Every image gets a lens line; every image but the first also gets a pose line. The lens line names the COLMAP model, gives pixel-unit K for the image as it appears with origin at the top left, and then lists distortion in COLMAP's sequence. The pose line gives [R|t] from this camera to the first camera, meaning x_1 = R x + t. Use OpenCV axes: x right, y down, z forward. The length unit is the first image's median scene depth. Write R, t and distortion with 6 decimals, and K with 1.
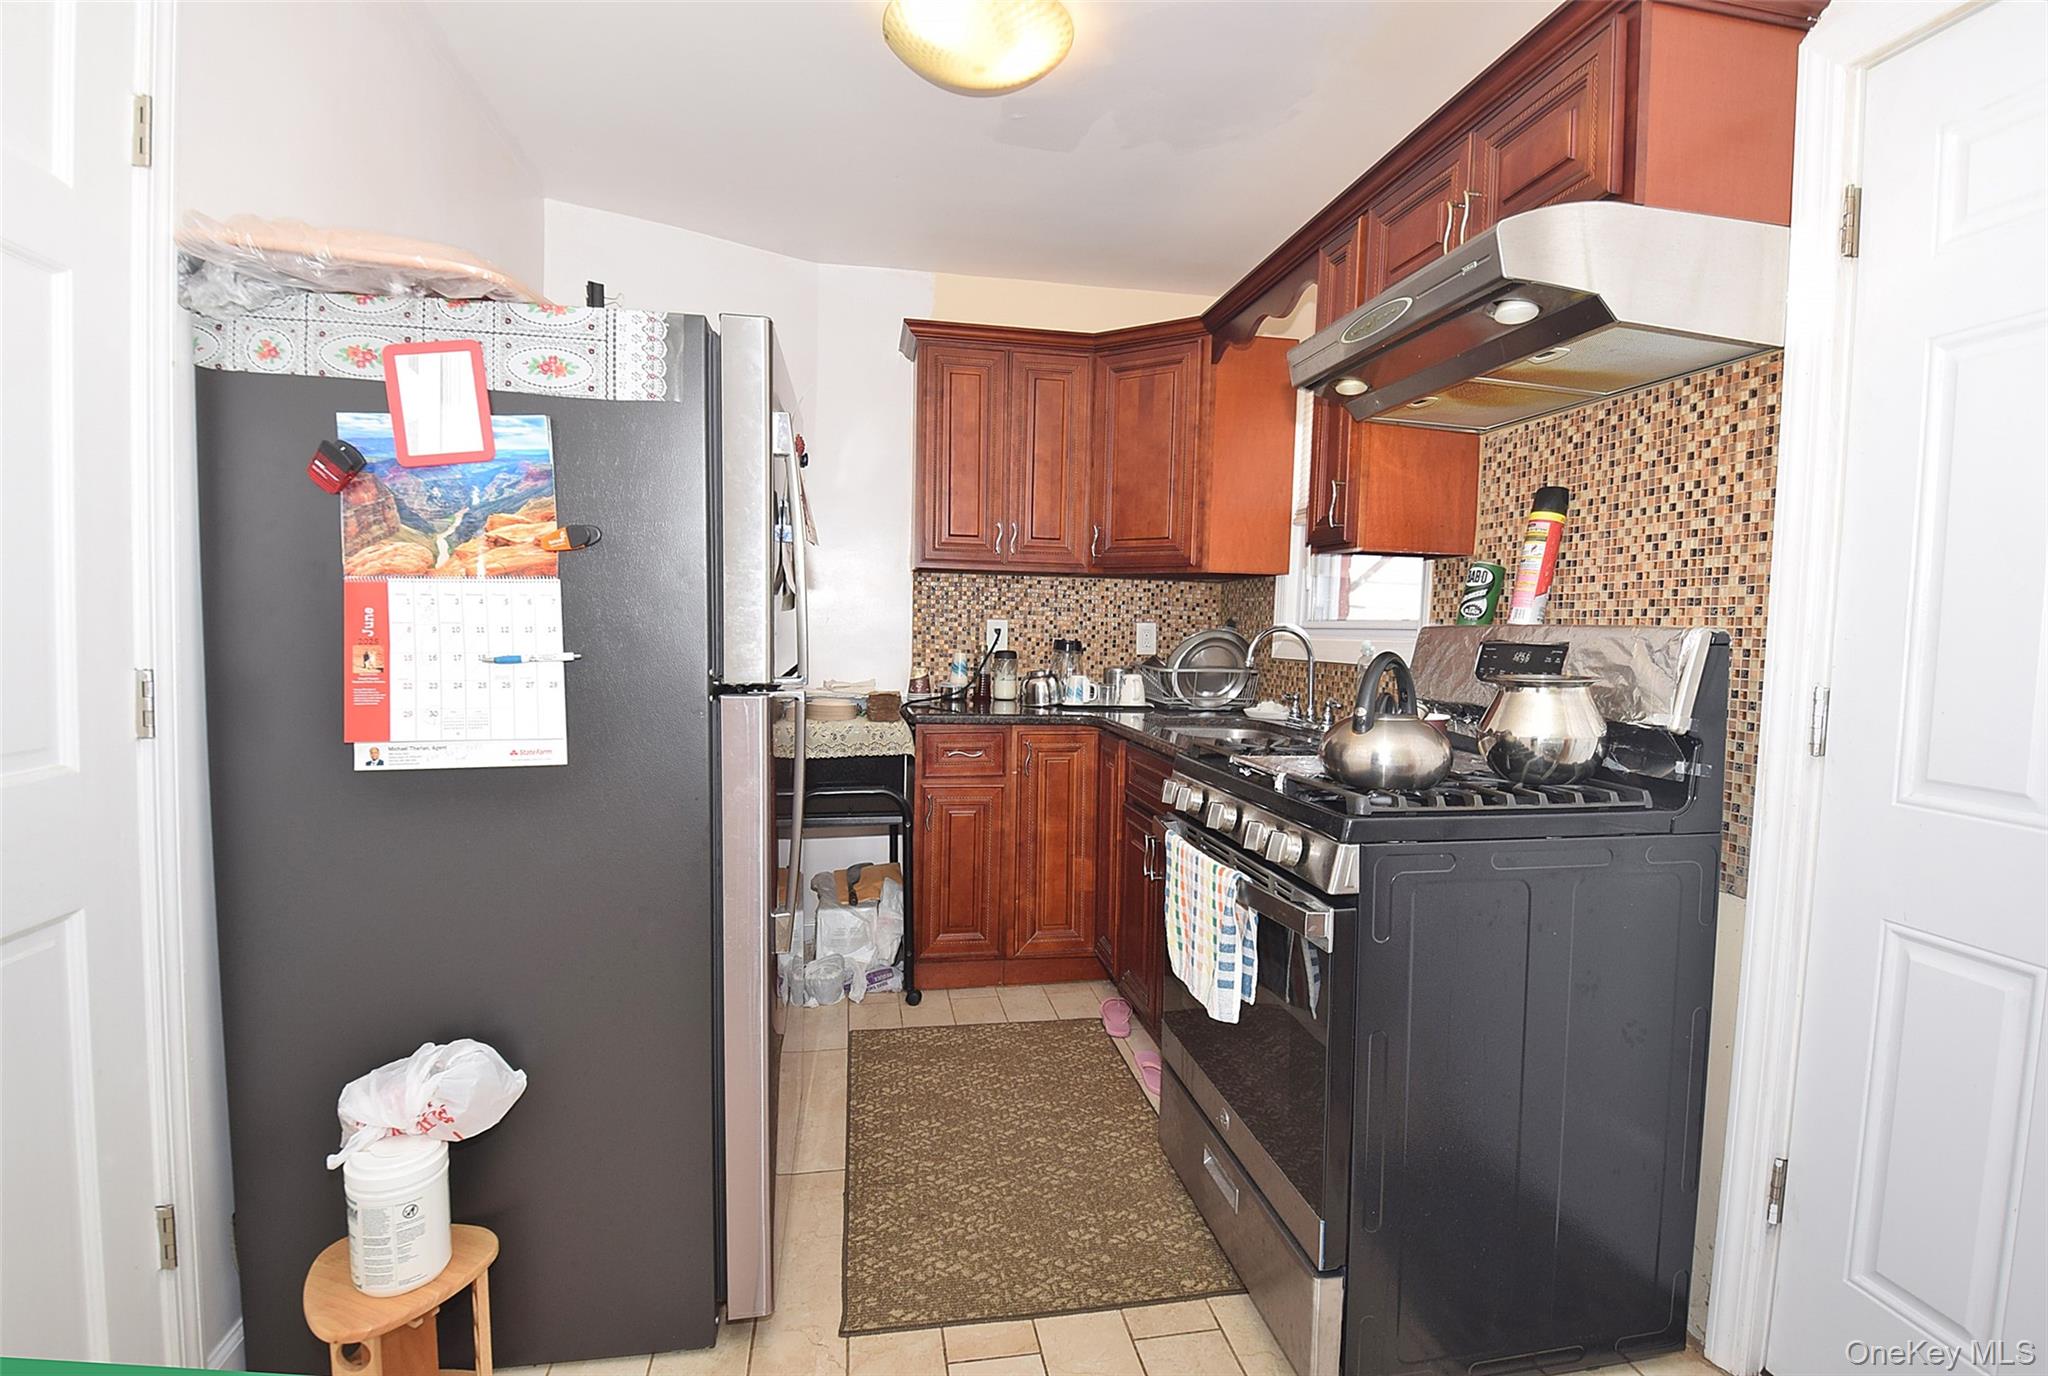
lens RADIAL K [[925.5, 0, 1016.1], [0, 925.5, 681.5], [0, 0, 1]] dist [-0.003784, -0.001457]
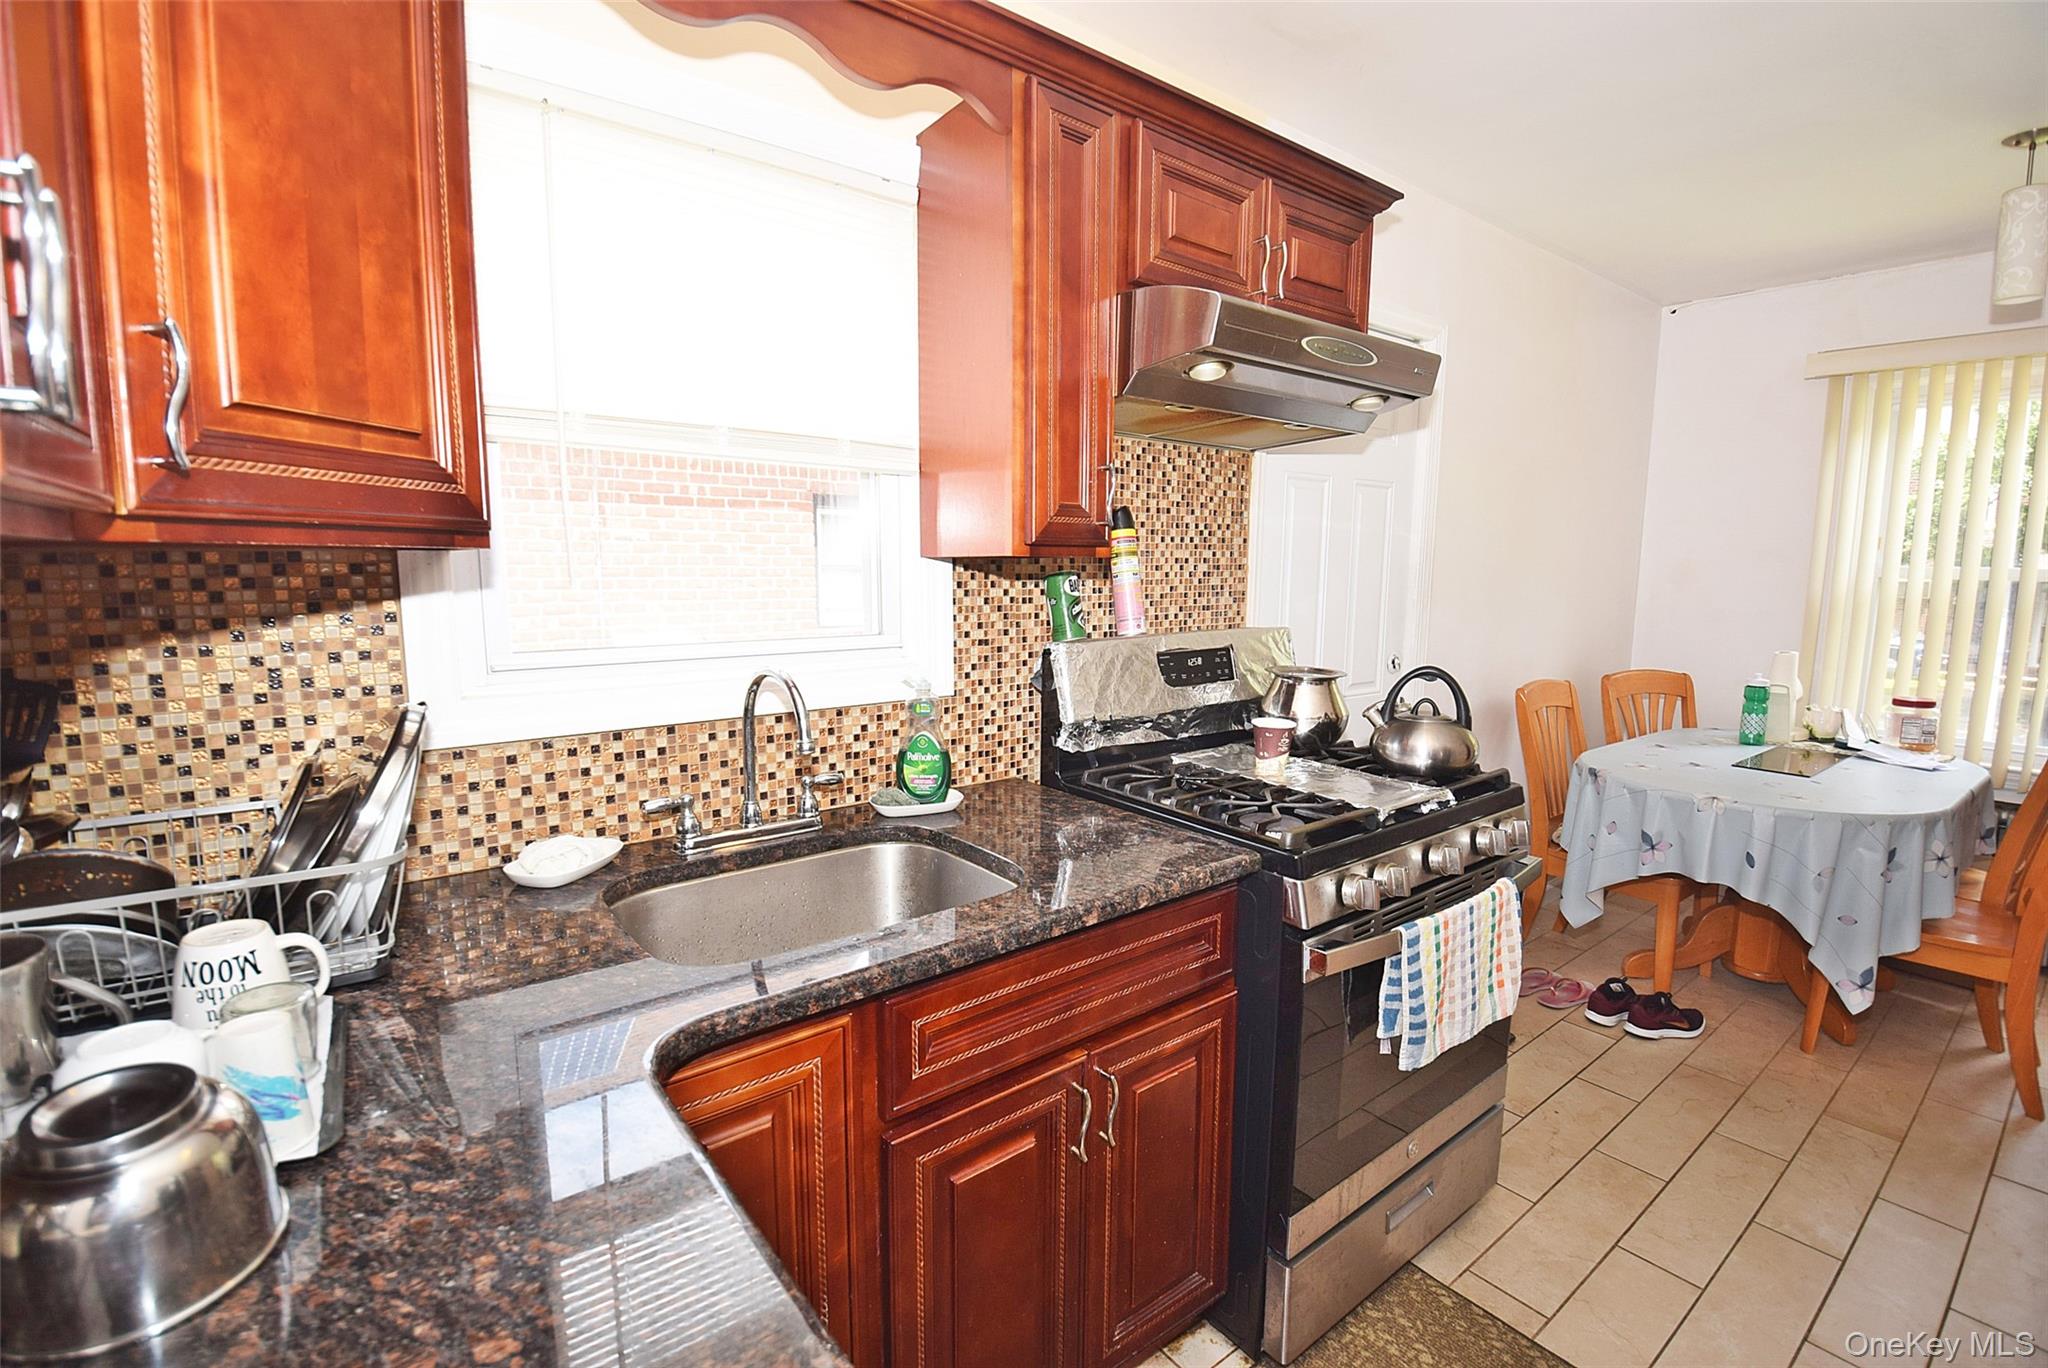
lens RADIAL K [[925.5, 0, 1006.6], [0, 925.5, 679.4], [0, 0, 1]] dist [-0.003784, -0.001457]
pose [[-0.443230, -0.127318, 0.887320, -0.408866], [0.049540, 0.984870, 0.166061, -0.222549], [-0.895038, 0.117561, -0.430217, 1.833666]]
